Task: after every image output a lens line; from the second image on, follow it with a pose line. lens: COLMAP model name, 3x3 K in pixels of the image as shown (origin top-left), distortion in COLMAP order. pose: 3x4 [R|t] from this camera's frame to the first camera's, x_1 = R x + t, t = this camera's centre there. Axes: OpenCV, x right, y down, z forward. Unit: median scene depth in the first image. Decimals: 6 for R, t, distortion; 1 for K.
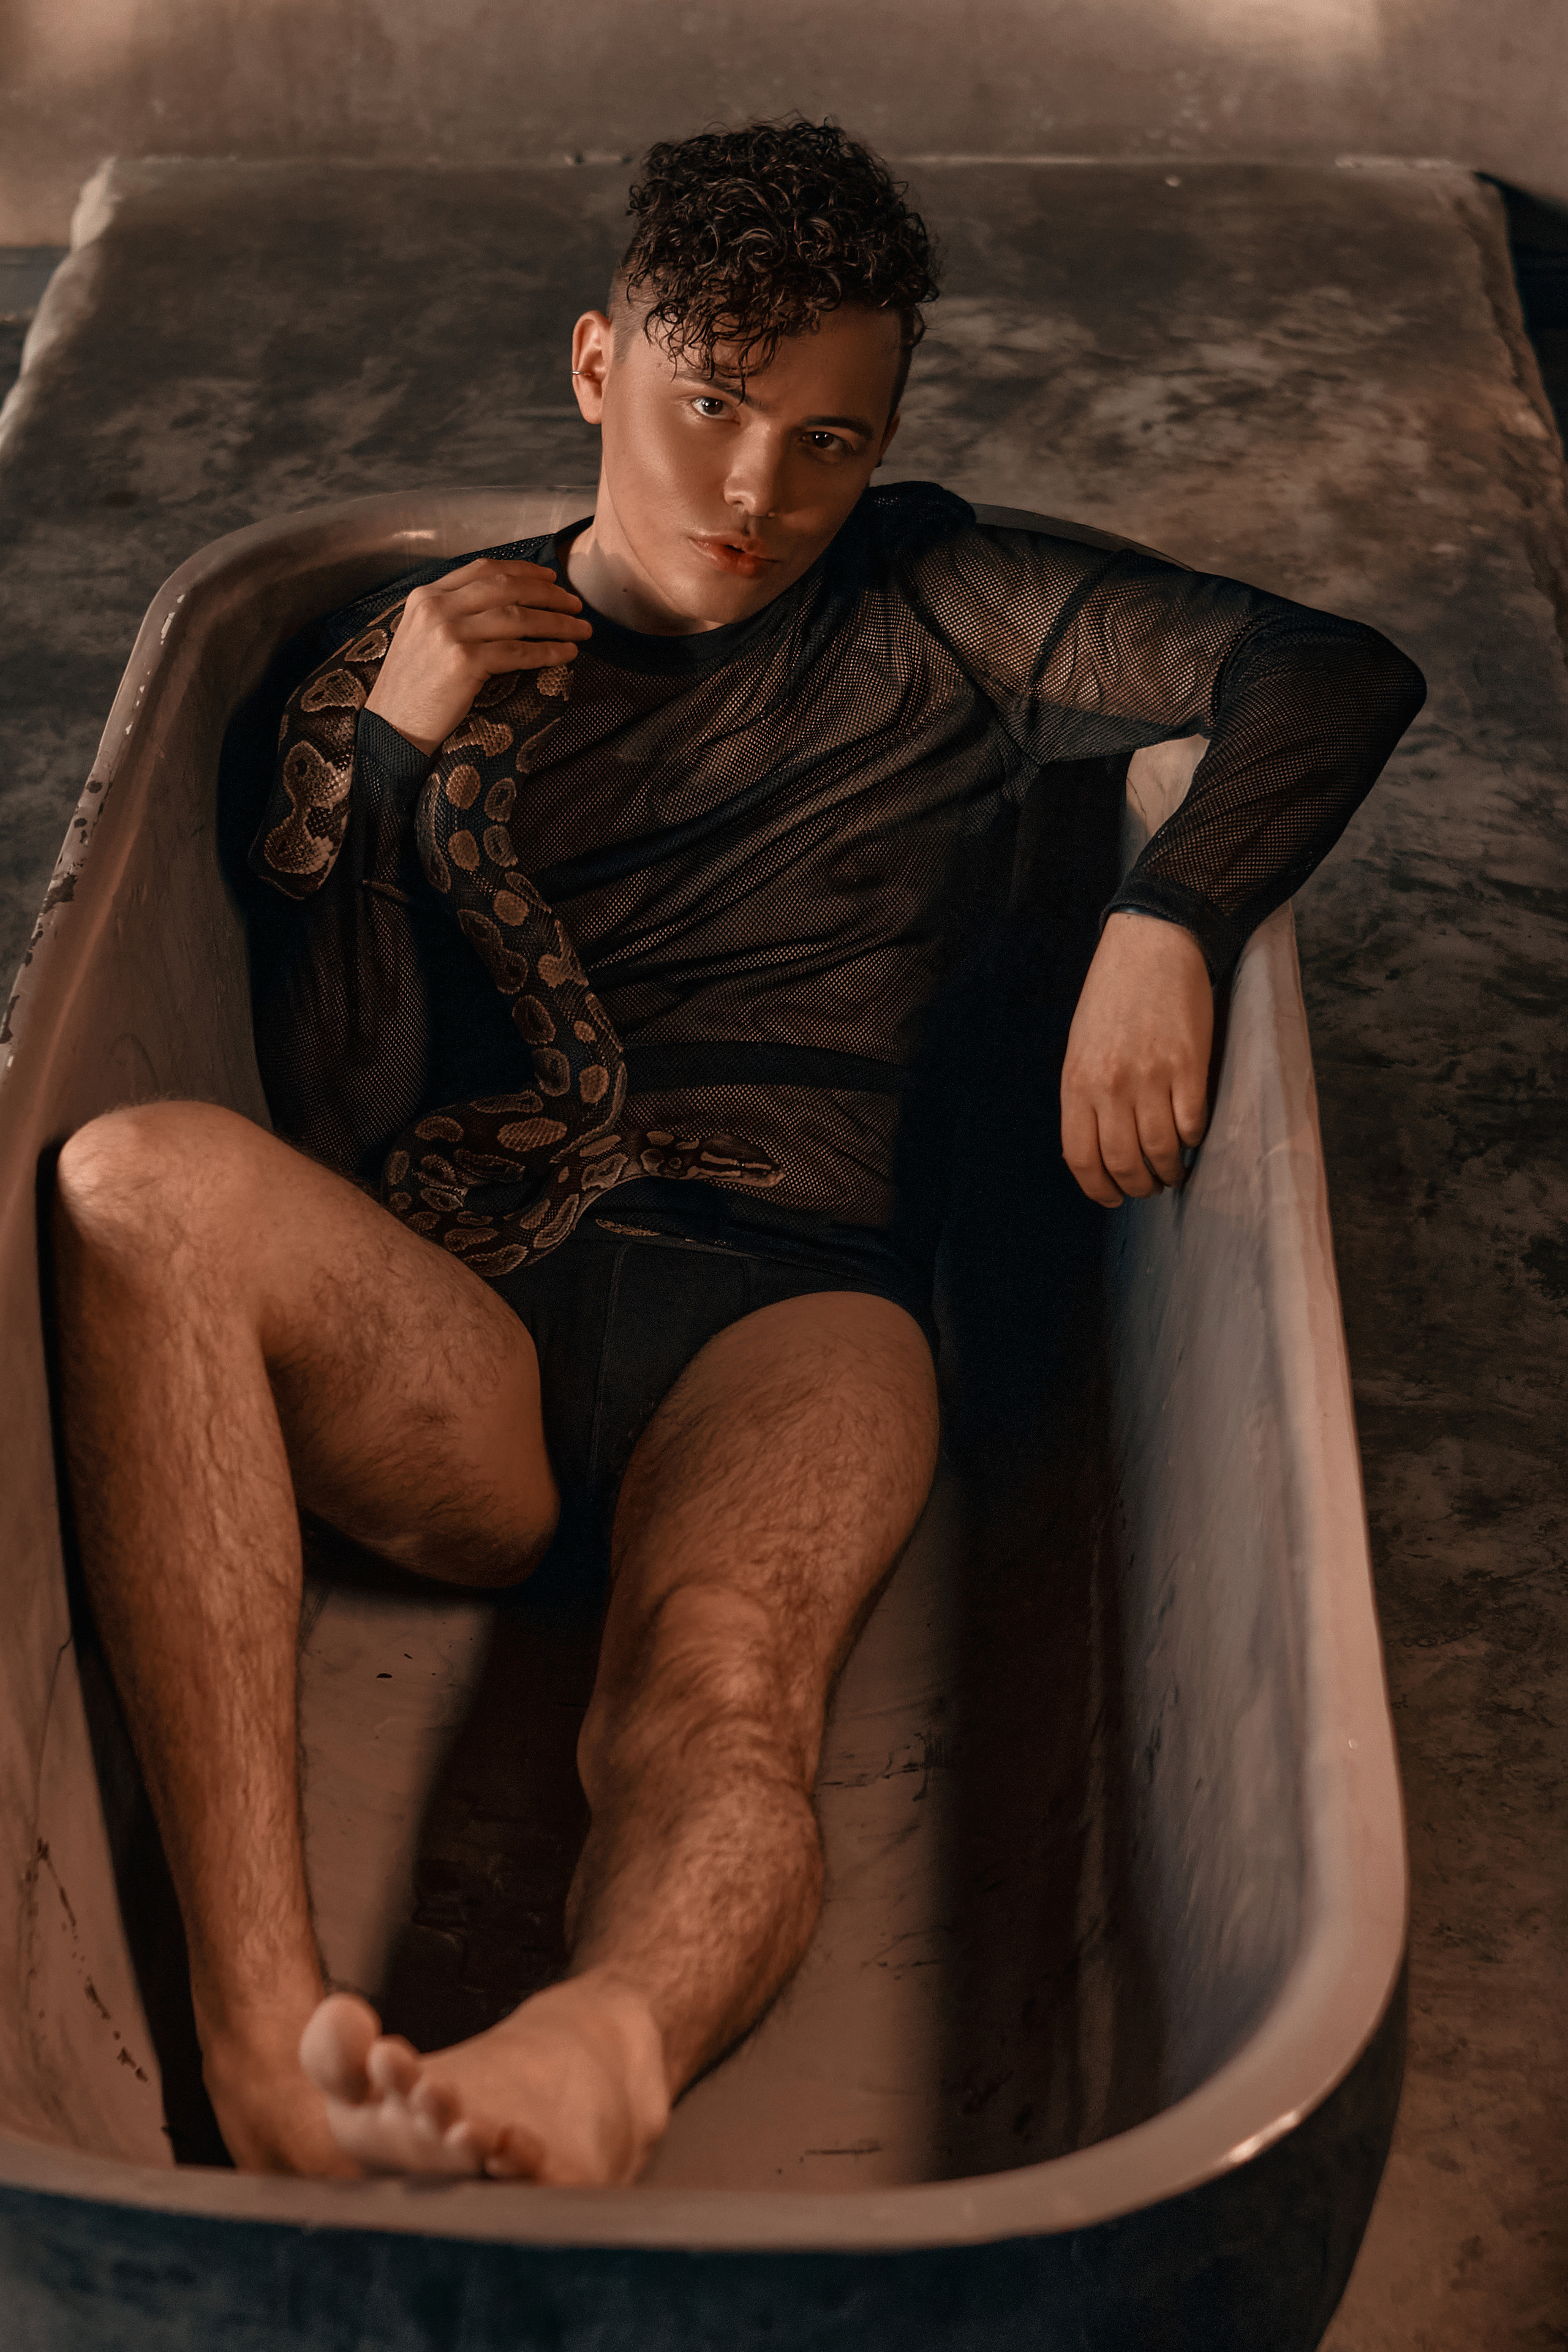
lens RADIAL K [[4374.8, 0, 789.1], [0, 4374.8, 1178.8], [0, 0, 1]] dist [-0.068785, -0.423337]
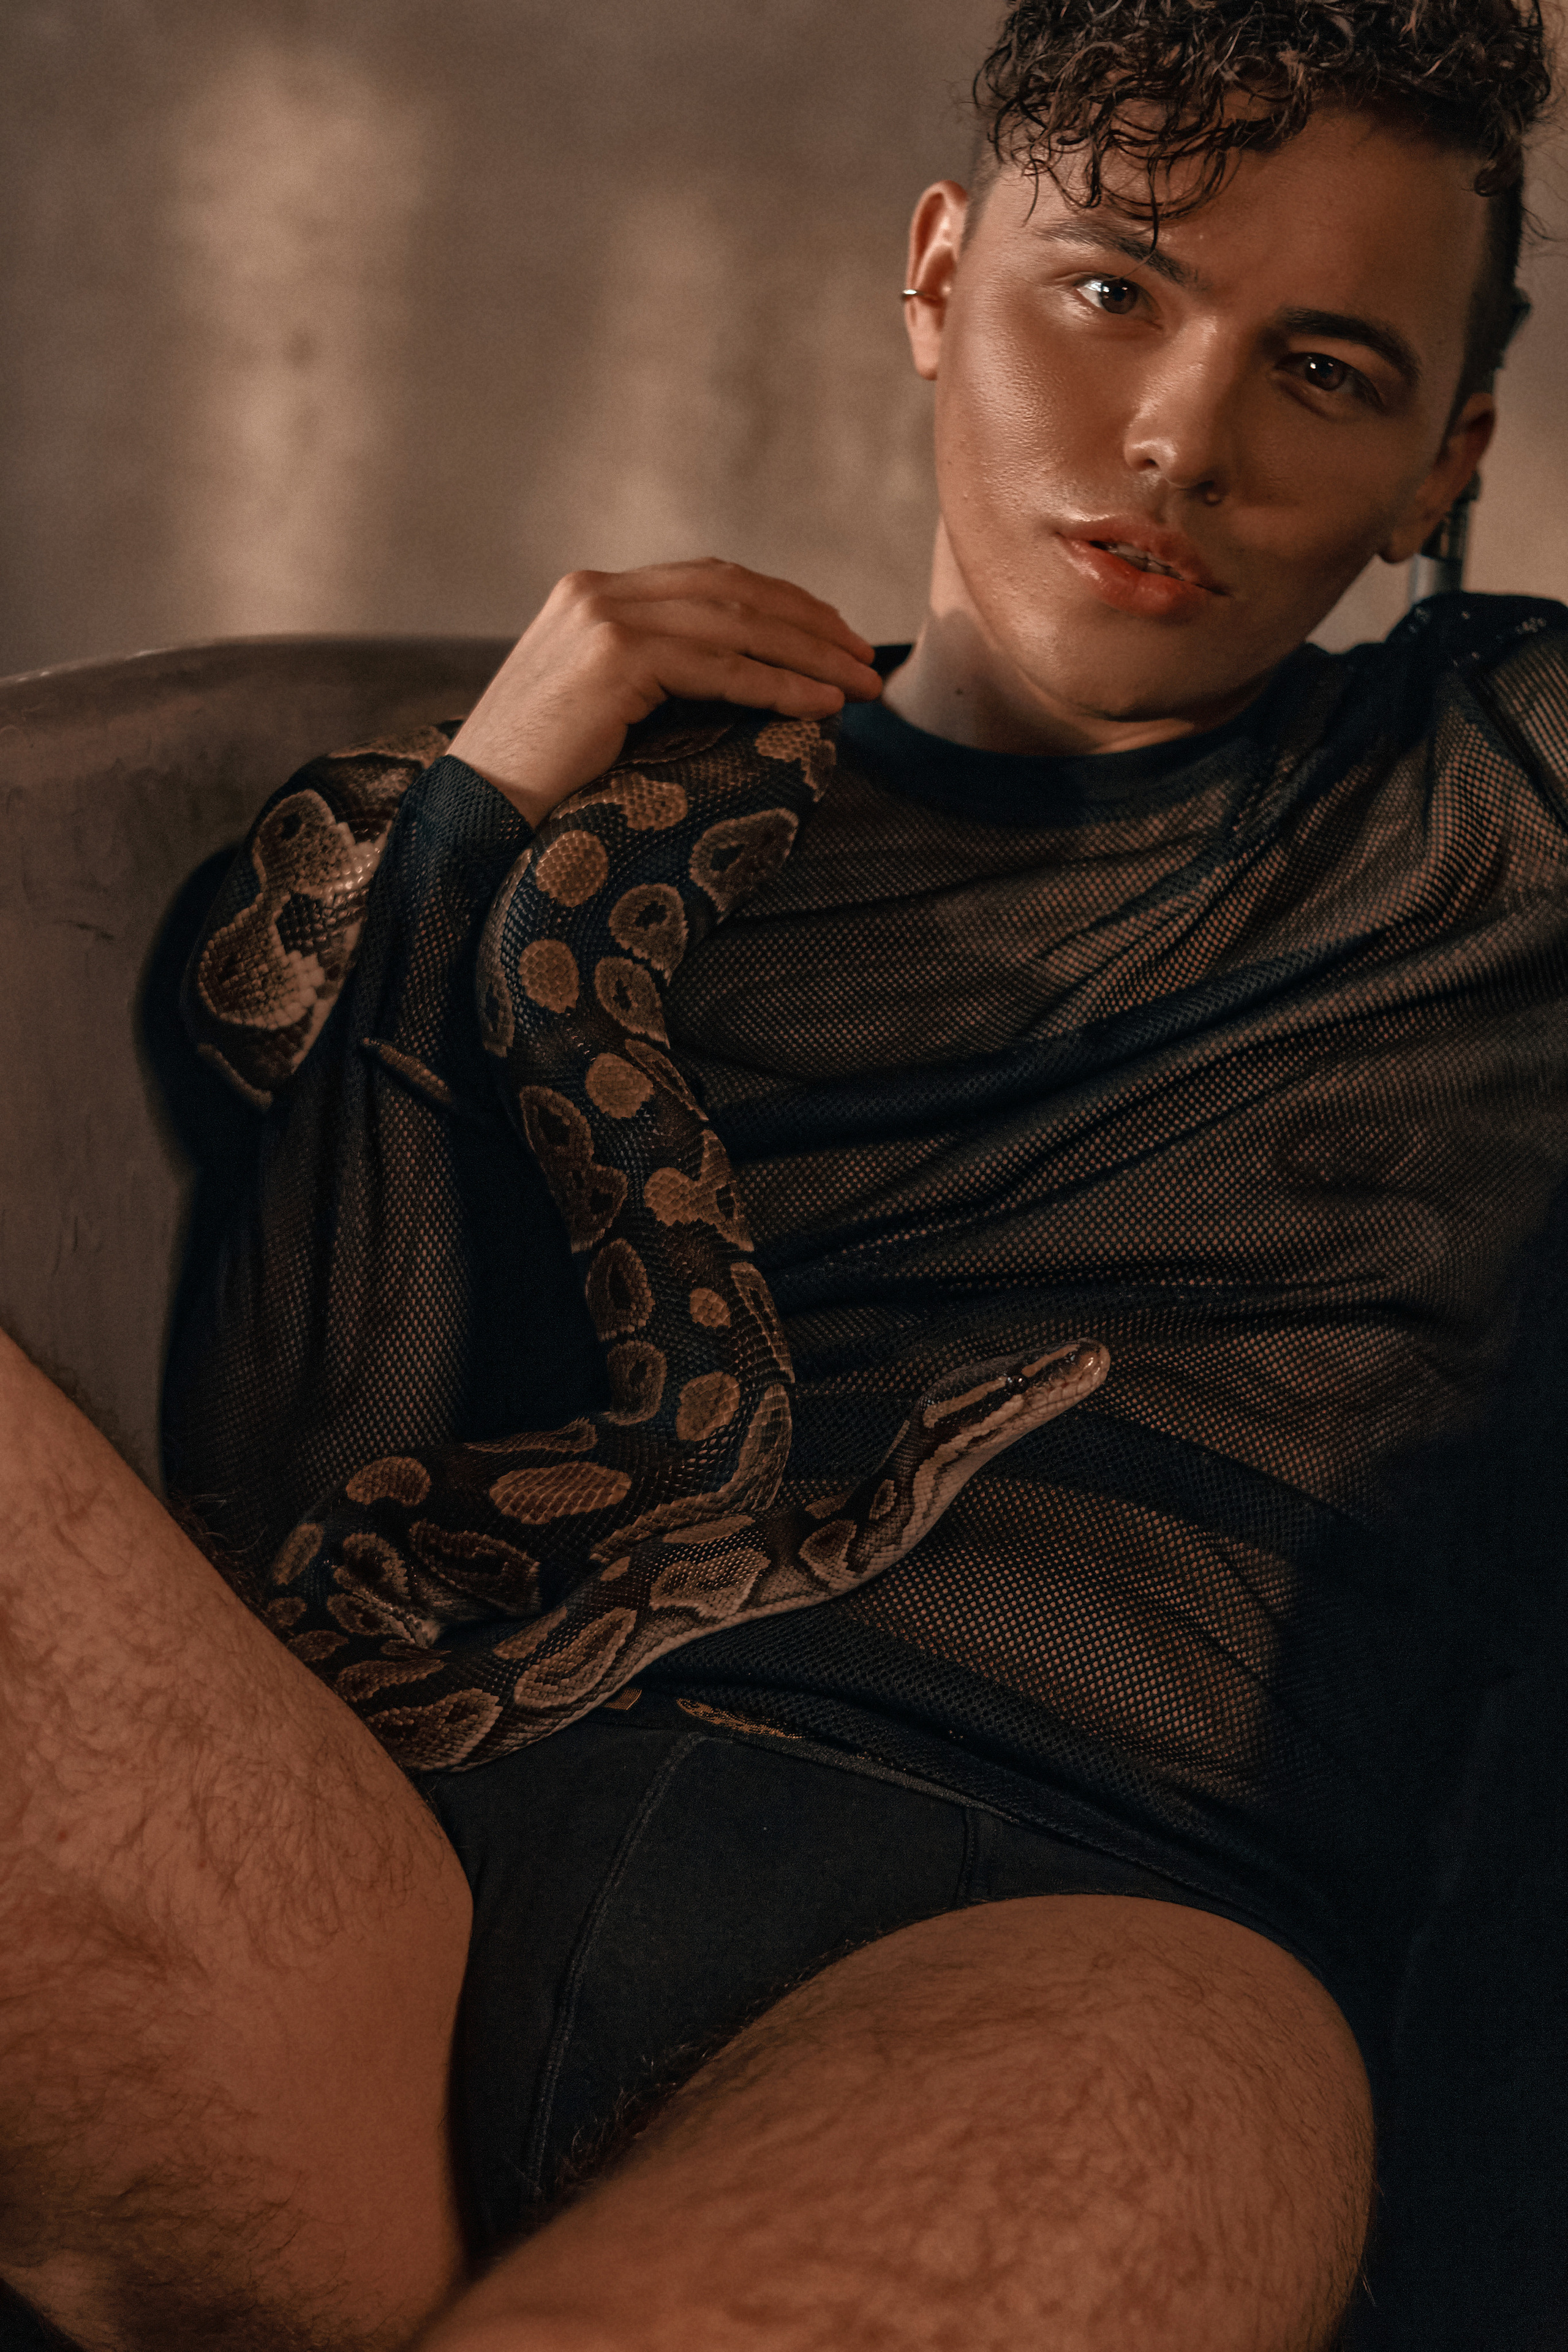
lens RADIAL K [[3856.2, 0, 785.2], [0, 3856.2, 1056.4], [0, 0, 1]] dist [-0.113799, -0.043054]
pose [[0.976714, 0.083403, -0.197668, 0.041742], [-0.152170, 0.918795, -0.364225, 0.092502], [0.151239, 0.385823, 0.910092, 0.595179]]
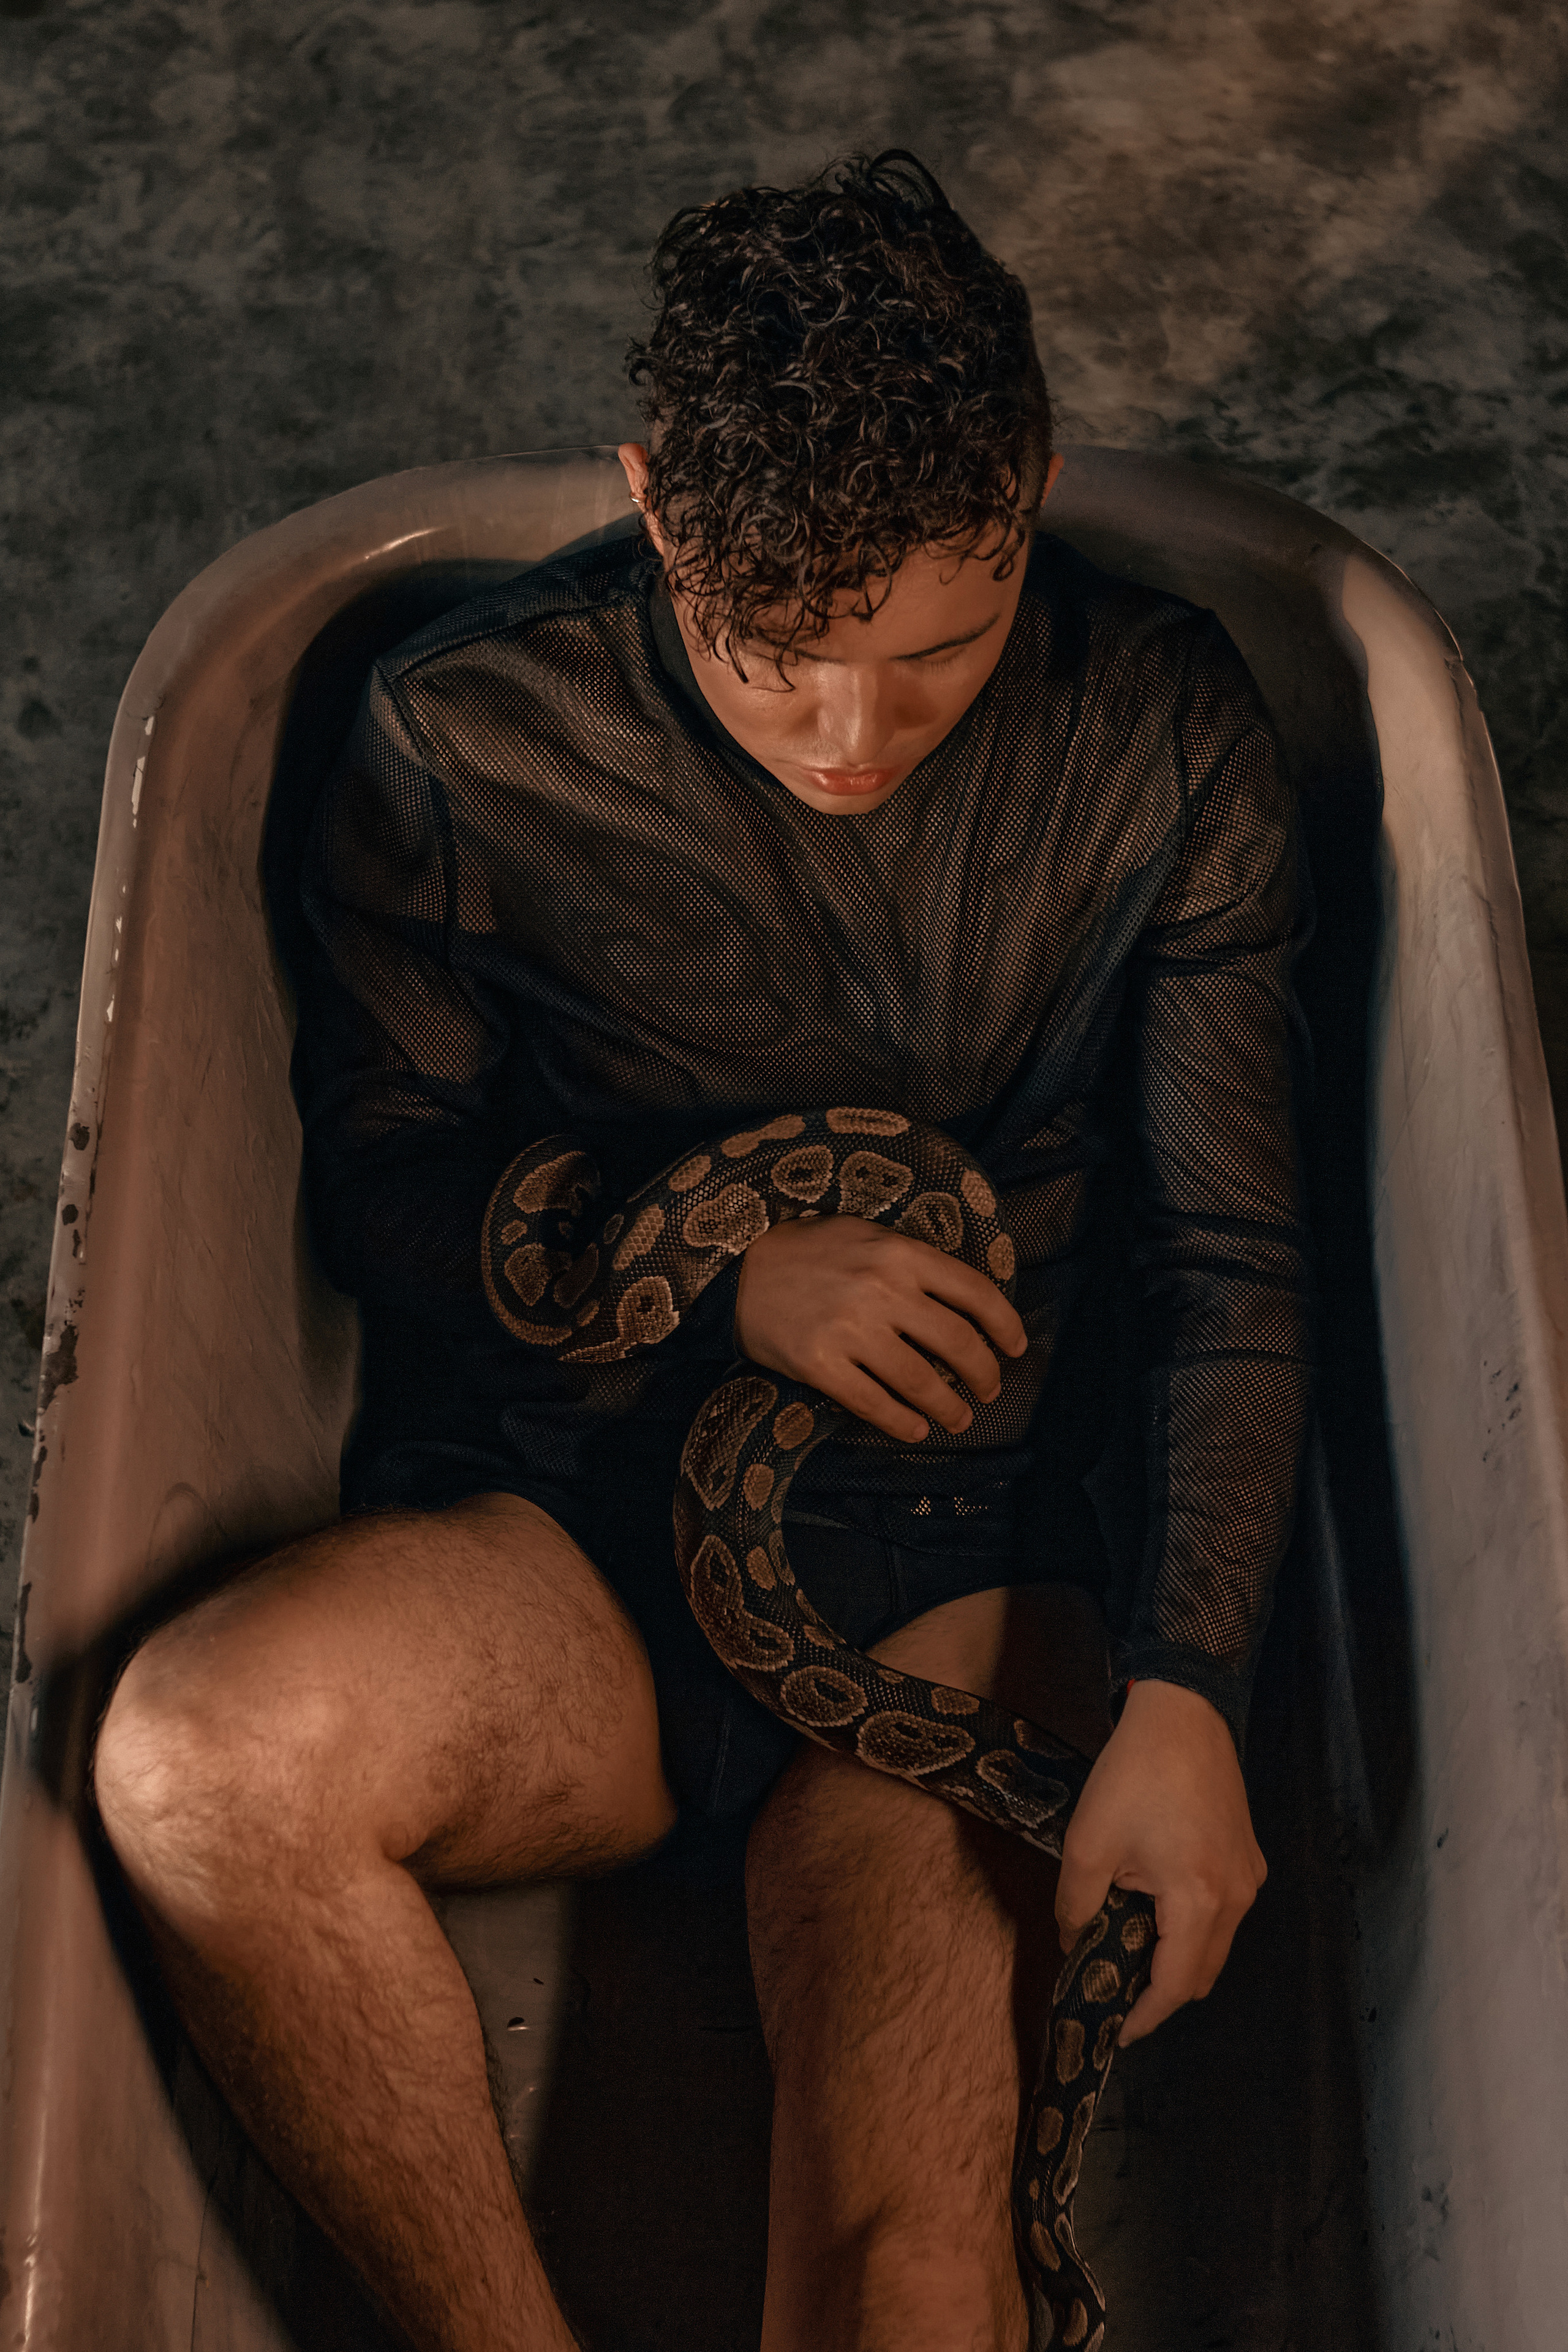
lens RADIAL K [[3856.2, 0, 785.2], [0, 3856.2, 1056.4], [0, 0, 1]] dist [-0.113799, -0.043054]
pose [[0.998737, -0.047898, 0.015144, -0.038643], [0.038085, 0.918538, 0.393494, -0.361104], [-0.032758, -0.392420, 0.919203, 0.341827]]
